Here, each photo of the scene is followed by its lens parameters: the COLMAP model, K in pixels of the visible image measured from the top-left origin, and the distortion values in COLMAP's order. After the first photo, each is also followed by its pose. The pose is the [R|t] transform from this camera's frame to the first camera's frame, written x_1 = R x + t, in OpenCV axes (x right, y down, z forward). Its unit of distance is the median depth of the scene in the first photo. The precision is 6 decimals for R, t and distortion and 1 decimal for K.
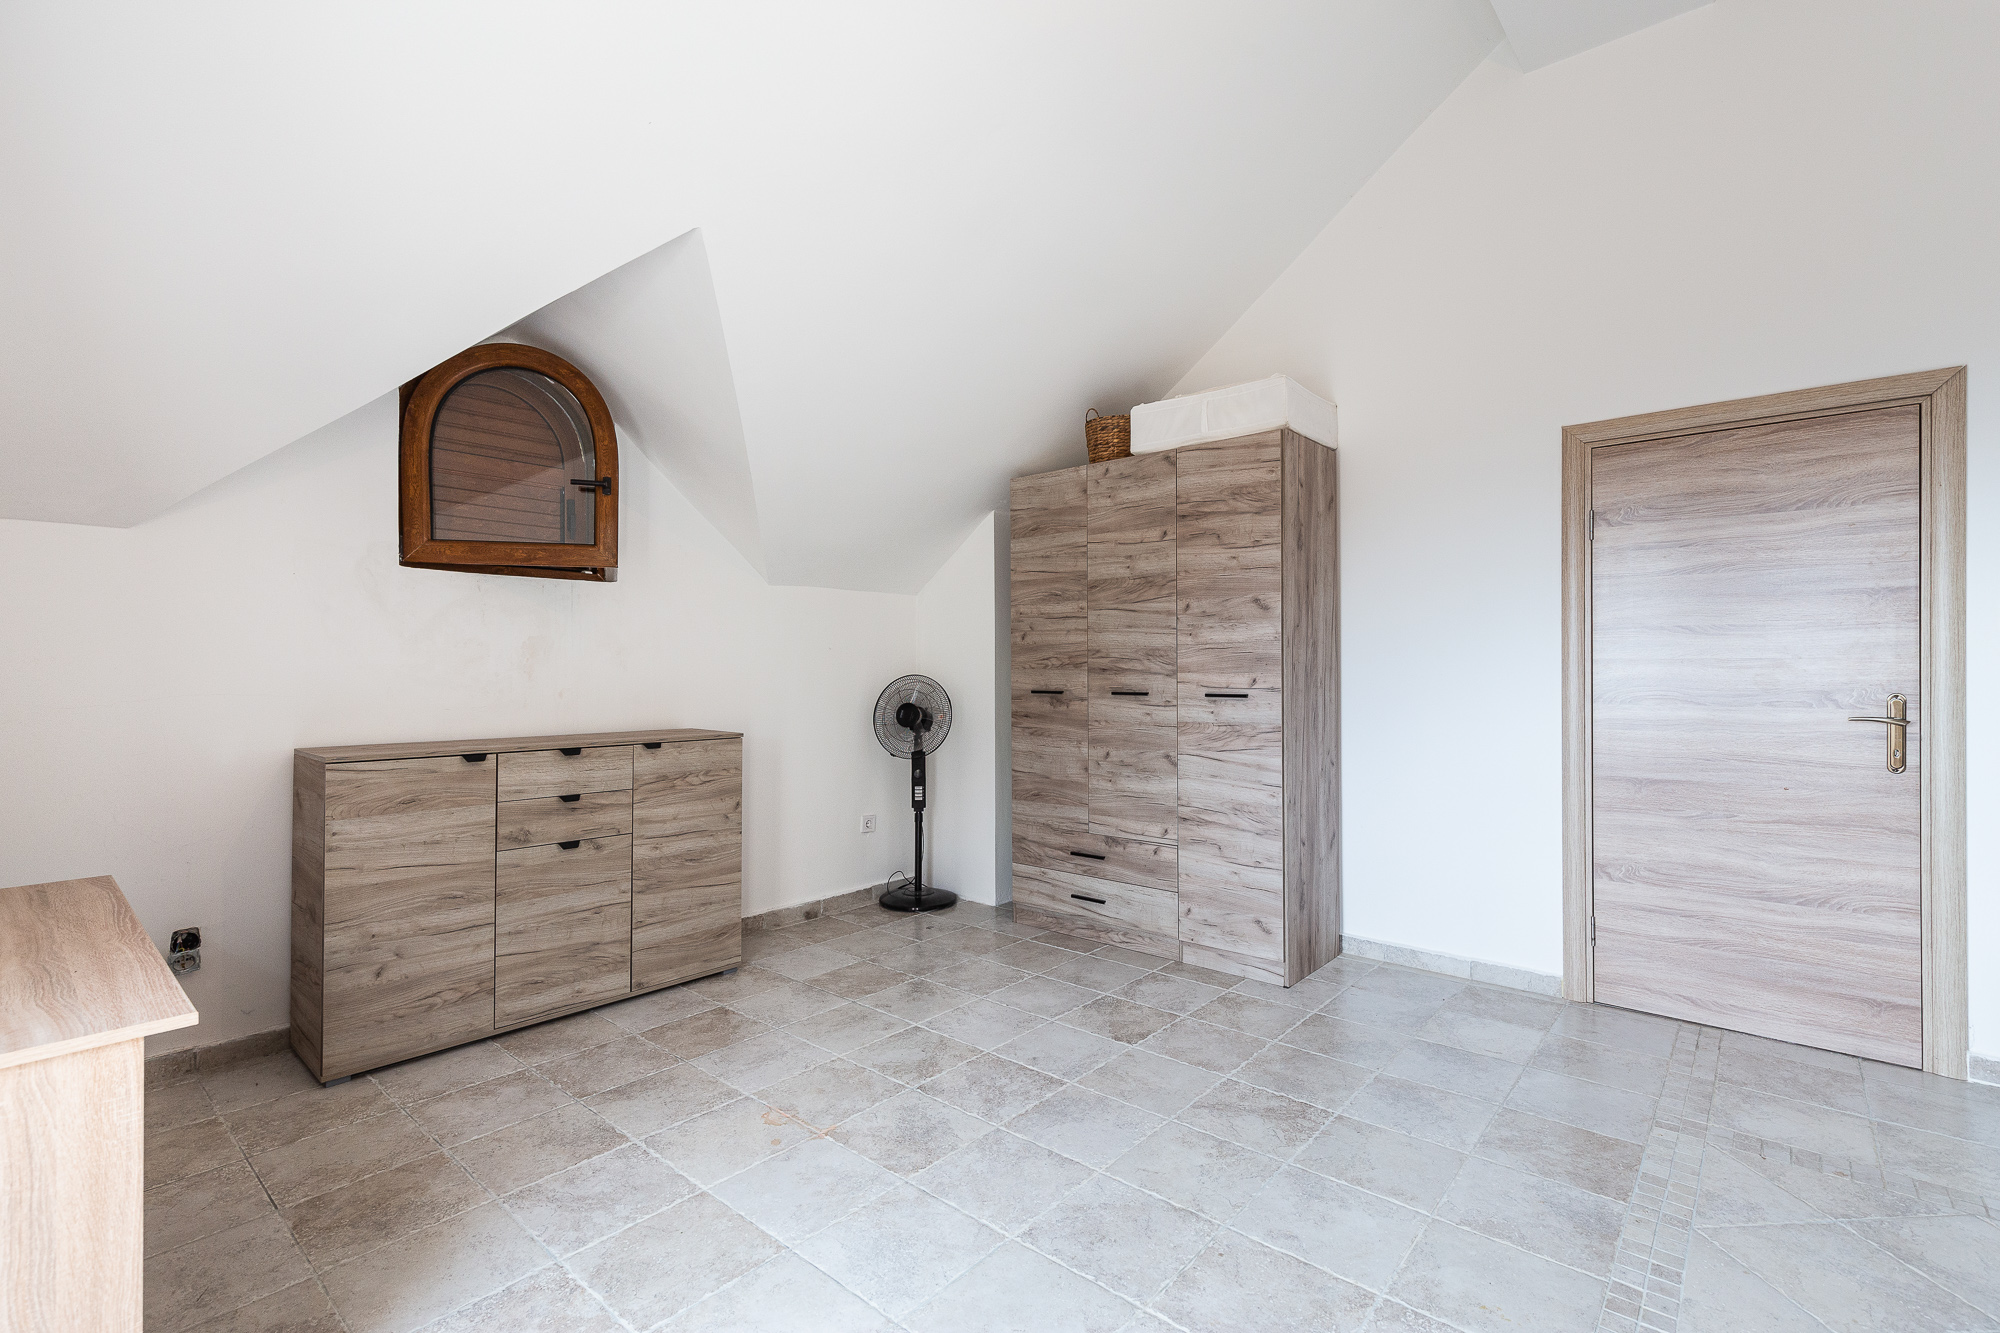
lens RADIAL K [[903.6, 0, 1003.0], [0, 903.6, 672.7], [0, 0, 1]] dist [0.009044, -0.001856]
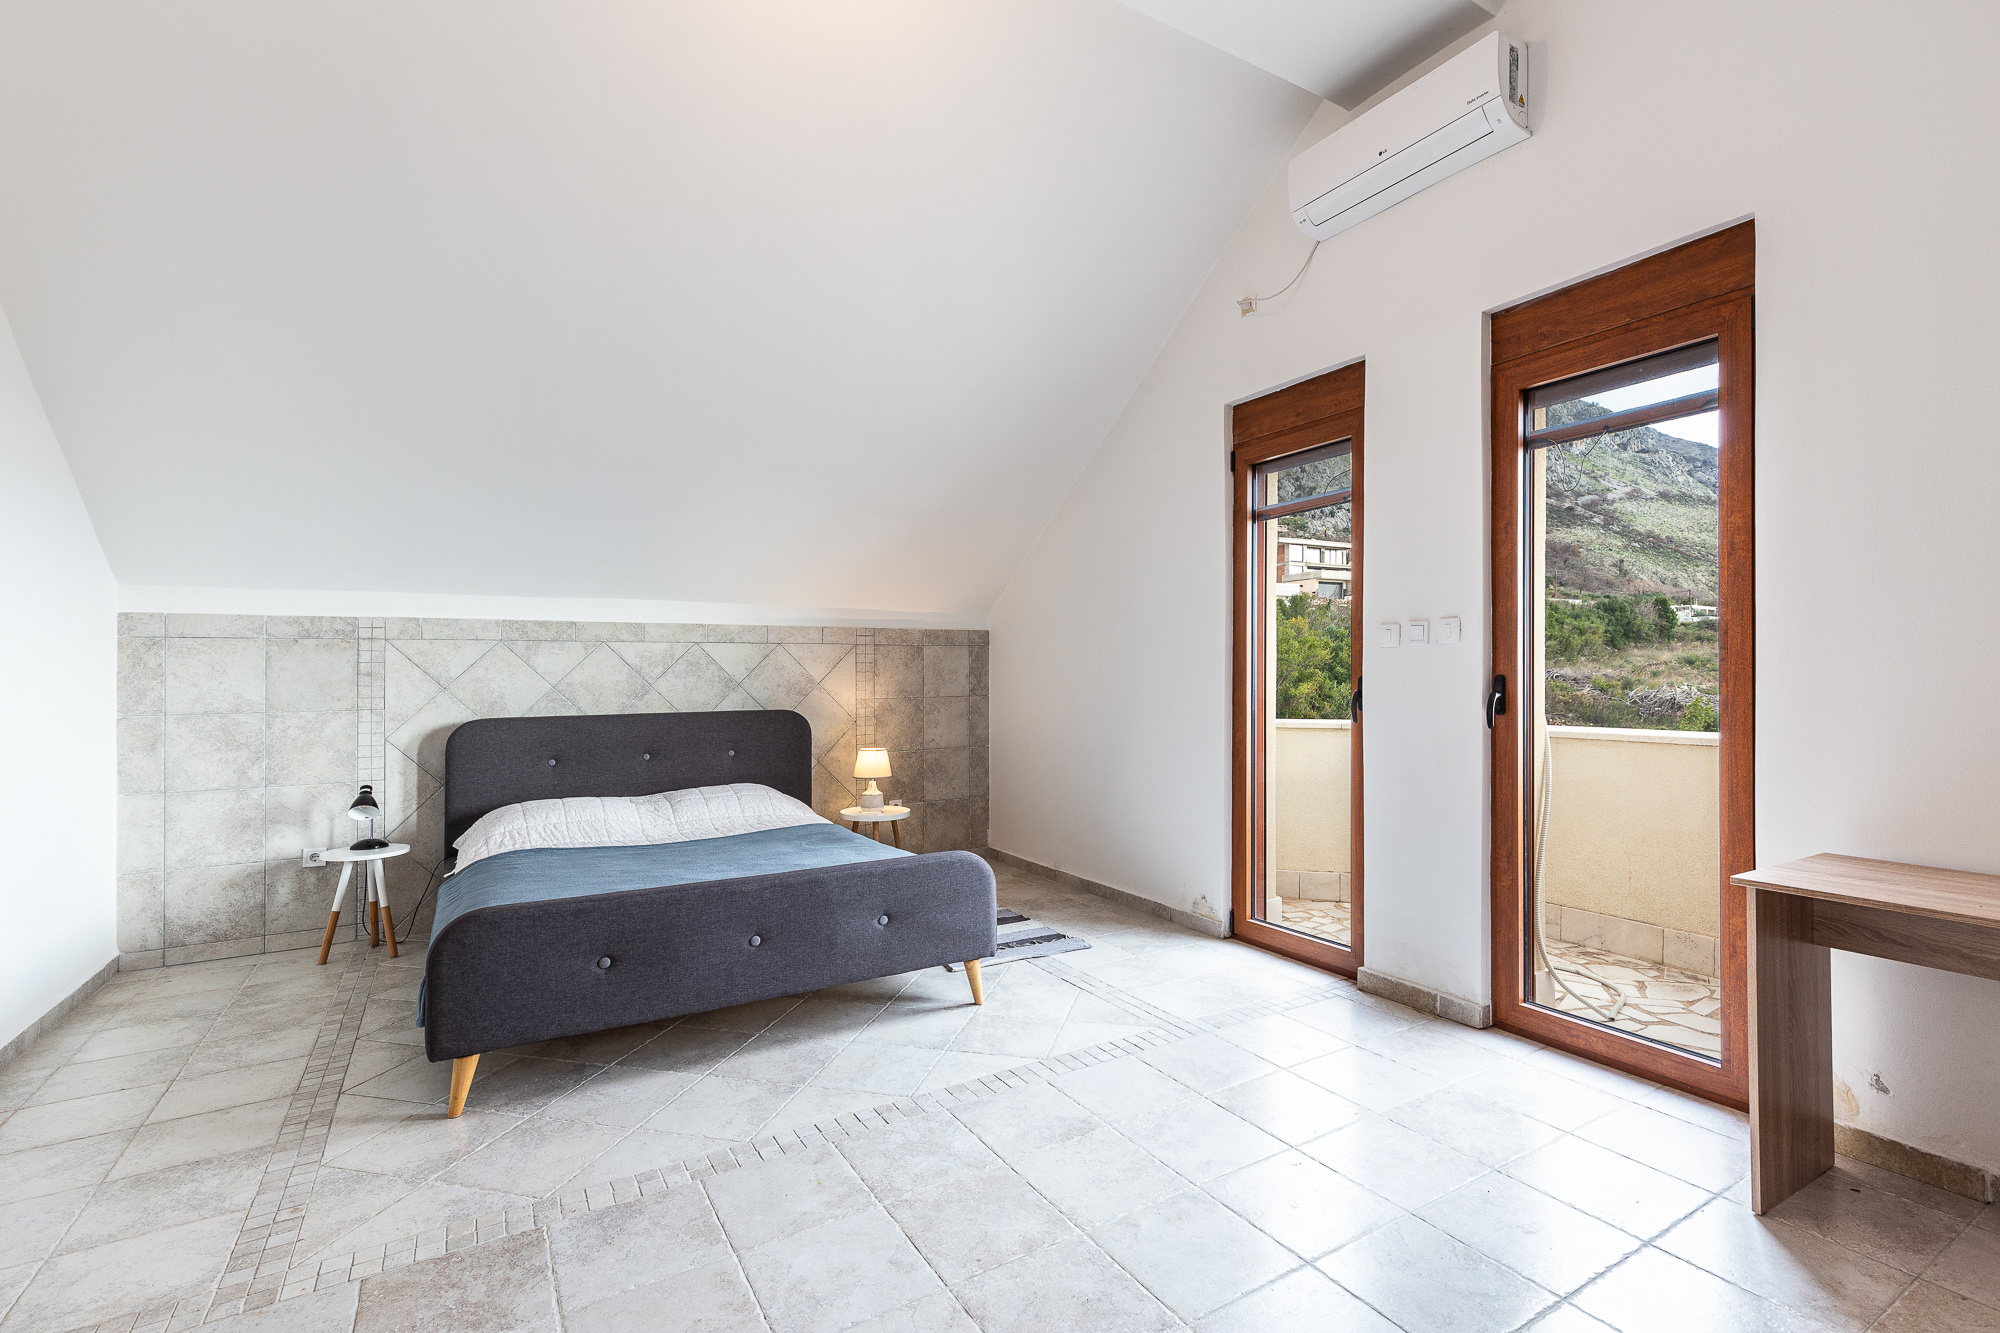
lens RADIAL K [[903.6, 0, 1008.9], [0, 903.6, 651.0], [0, 0, 1]] dist [0.009044, -0.001856]
pose [[-0.949400, 0.017843, 0.313562, -0.070433], [0.012102, 0.999722, -0.020246, -0.005464], [-0.313836, -0.015427, -0.949352, 1.181637]]
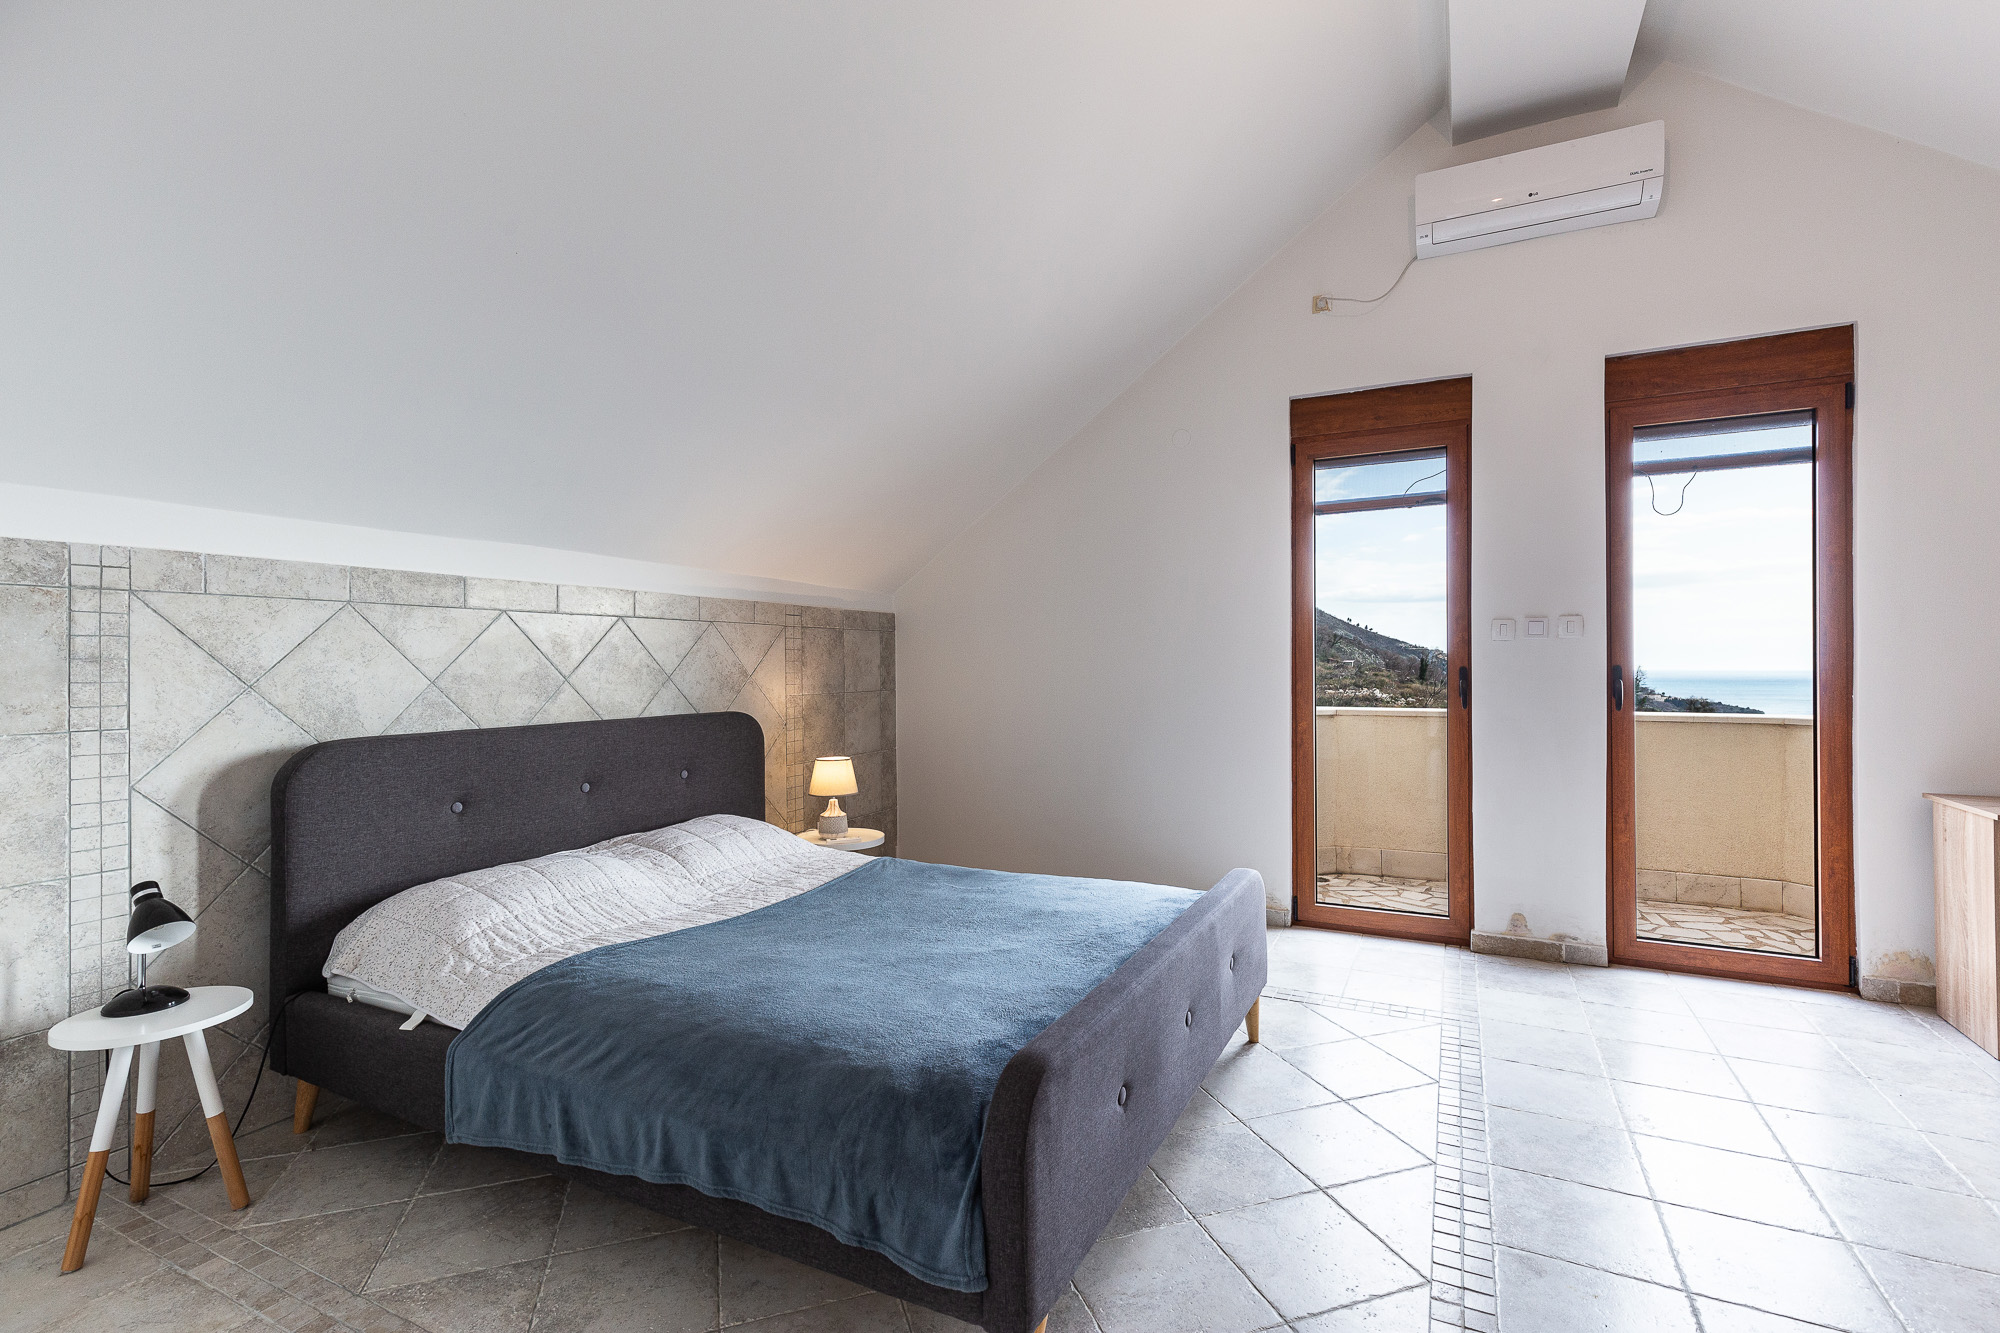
lens RADIAL K [[903.6, 0, 1013.1], [0, 903.6, 649.7], [0, 0, 1]] dist [0.009044, -0.001856]
pose [[-0.968934, 0.003540, -0.247293, 0.777005], [0.005877, 0.999945, -0.008712, -0.007141], [0.247249, -0.009895, -0.968902, 1.016741]]
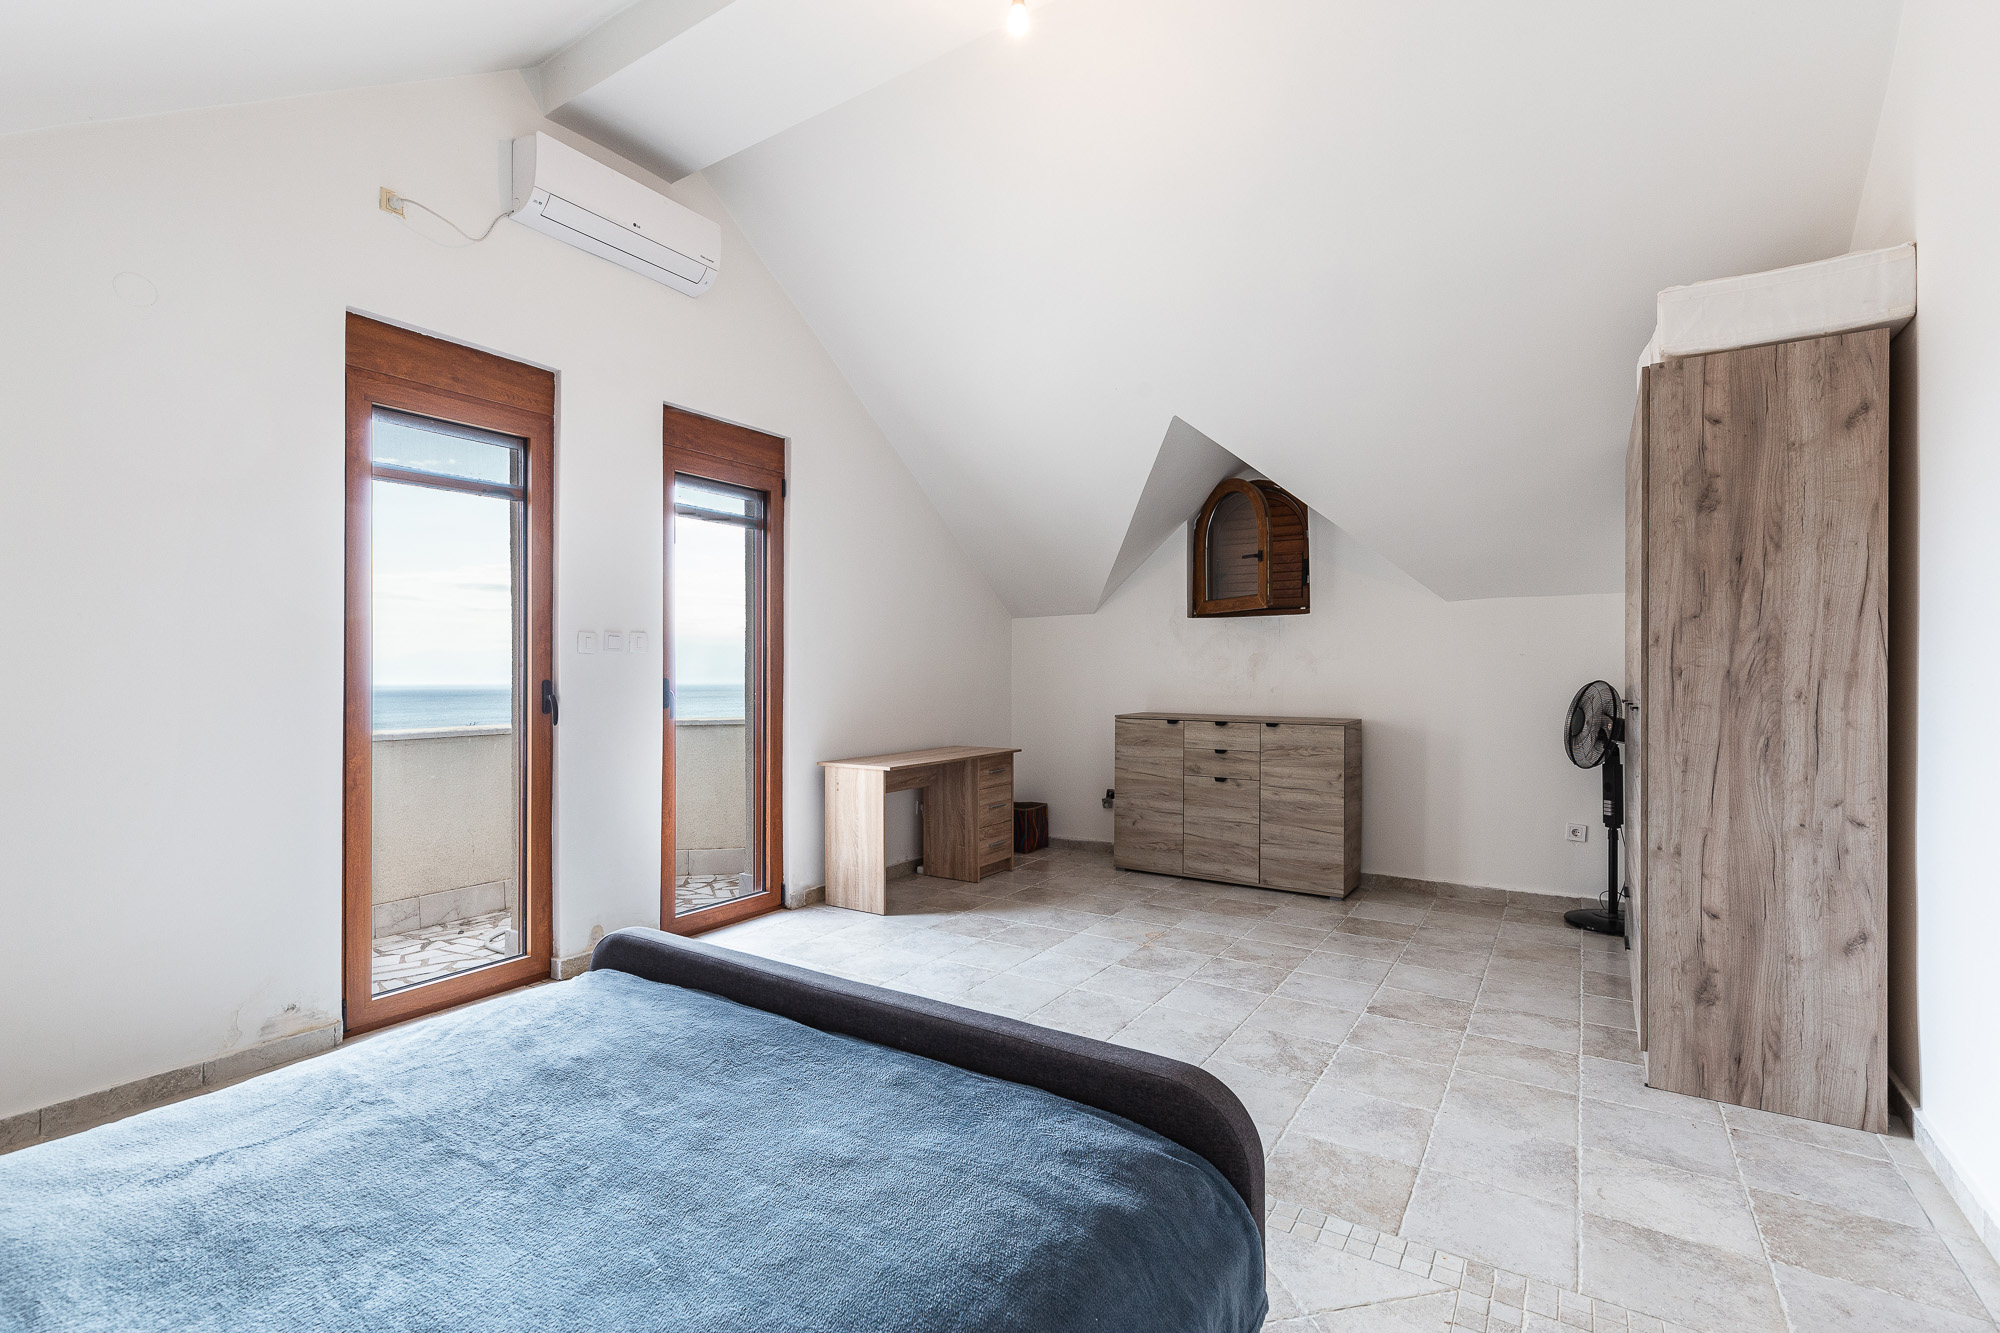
lens RADIAL K [[903.6, 0, 1015.0], [0, 903.6, 670.4], [0, 0, 1]] dist [0.009044, -0.001856]
pose [[0.146267, -0.001179, -0.989244, 1.111664], [-0.005885, 0.999981, -0.002062, -0.004872], [0.989228, 0.006124, 0.146258, 0.382372]]
